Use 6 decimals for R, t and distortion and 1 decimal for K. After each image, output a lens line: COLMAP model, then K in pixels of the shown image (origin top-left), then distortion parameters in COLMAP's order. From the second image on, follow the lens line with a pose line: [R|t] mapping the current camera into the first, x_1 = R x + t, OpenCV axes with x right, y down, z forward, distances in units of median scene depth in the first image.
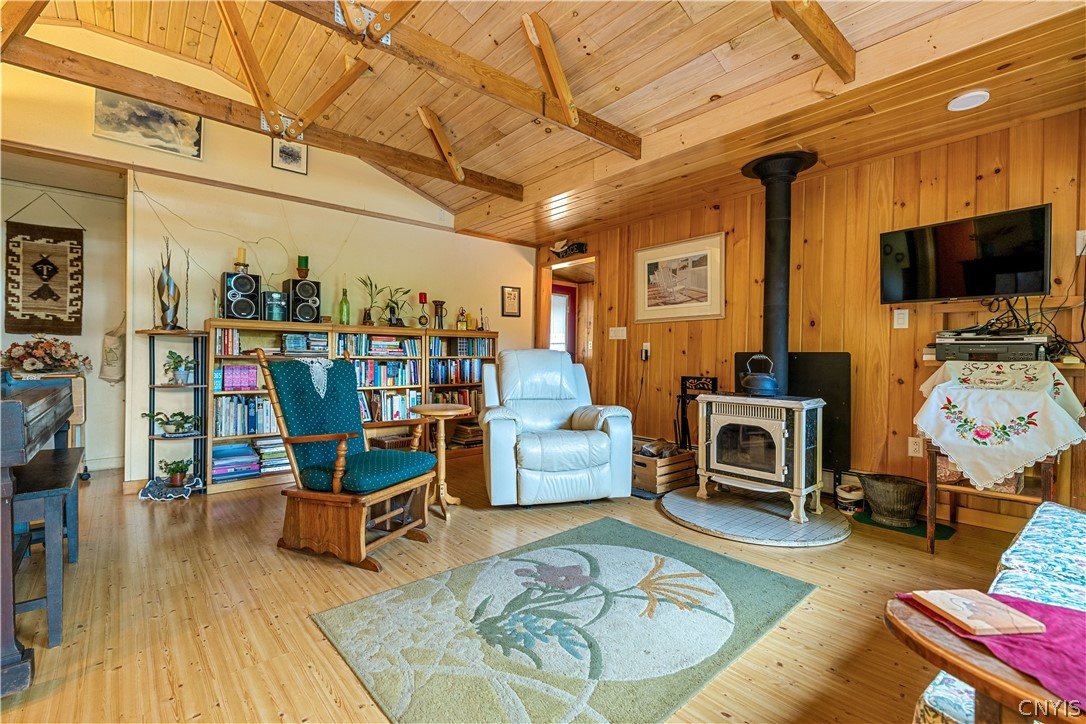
lens RADIAL K [[478.2, 0, 538.4], [0, 478.2, 361.2], [0, 0, 1]] dist [-0.006827, 0.002136]
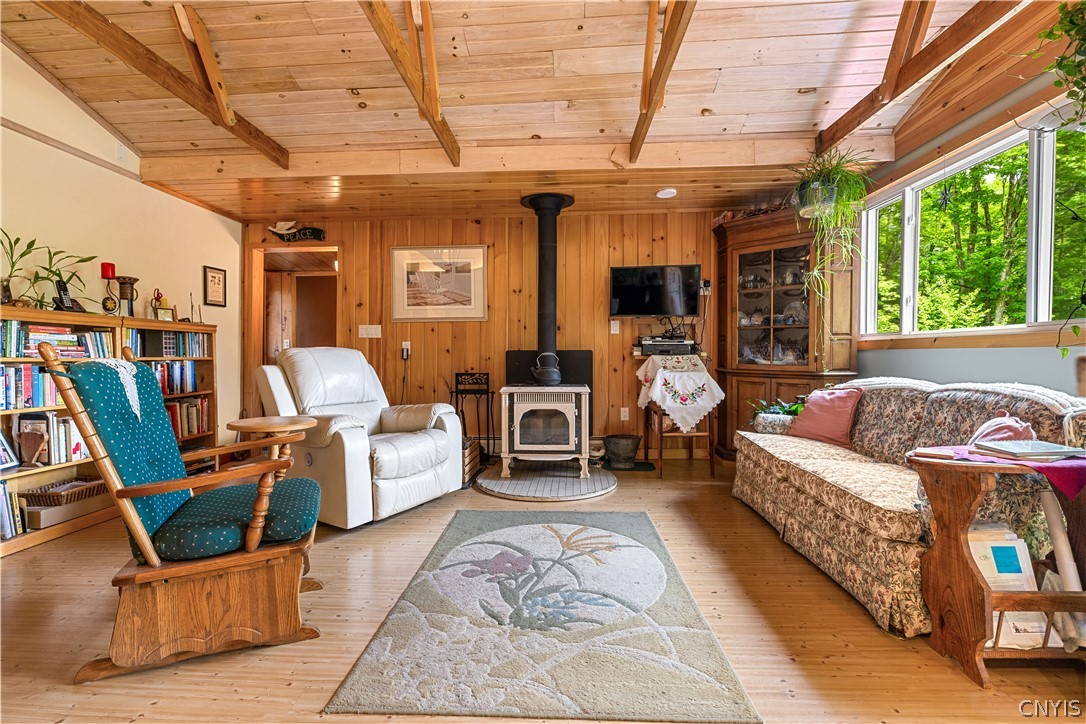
lens RADIAL K [[478.2, 0, 537.1], [0, 478.2, 360.6], [0, 0, 1]] dist [-0.006827, 0.002136]
pose [[0.697424, -0.015651, 0.716487, -0.460751], [0.018060, 0.999828, 0.004261, 0.002827], [-0.716431, 0.009968, 0.697587, 0.157189]]
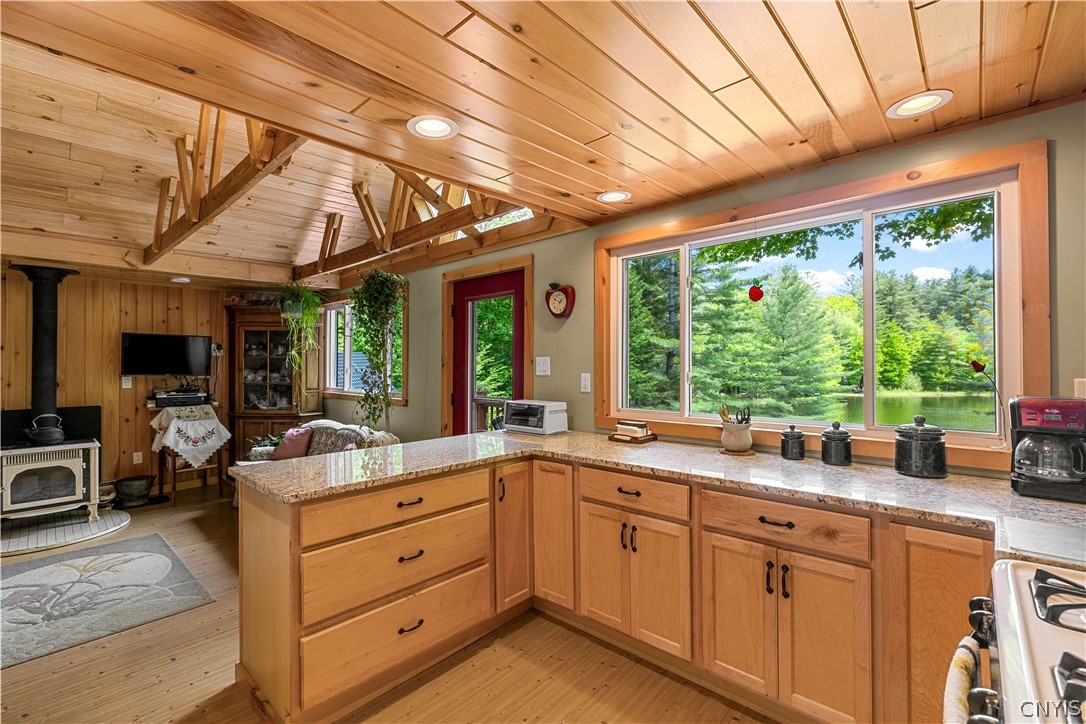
lens RADIAL K [[478.2, 0, 538.3], [0, 478.2, 360.2], [0, 0, 1]] dist [-0.006827, 0.002136]
pose [[-0.110262, -0.002658, 0.993899, -1.057319], [0.016483, 0.999854, 0.004503, -0.153045], [-0.993766, 0.016879, -0.110202, -0.240737]]
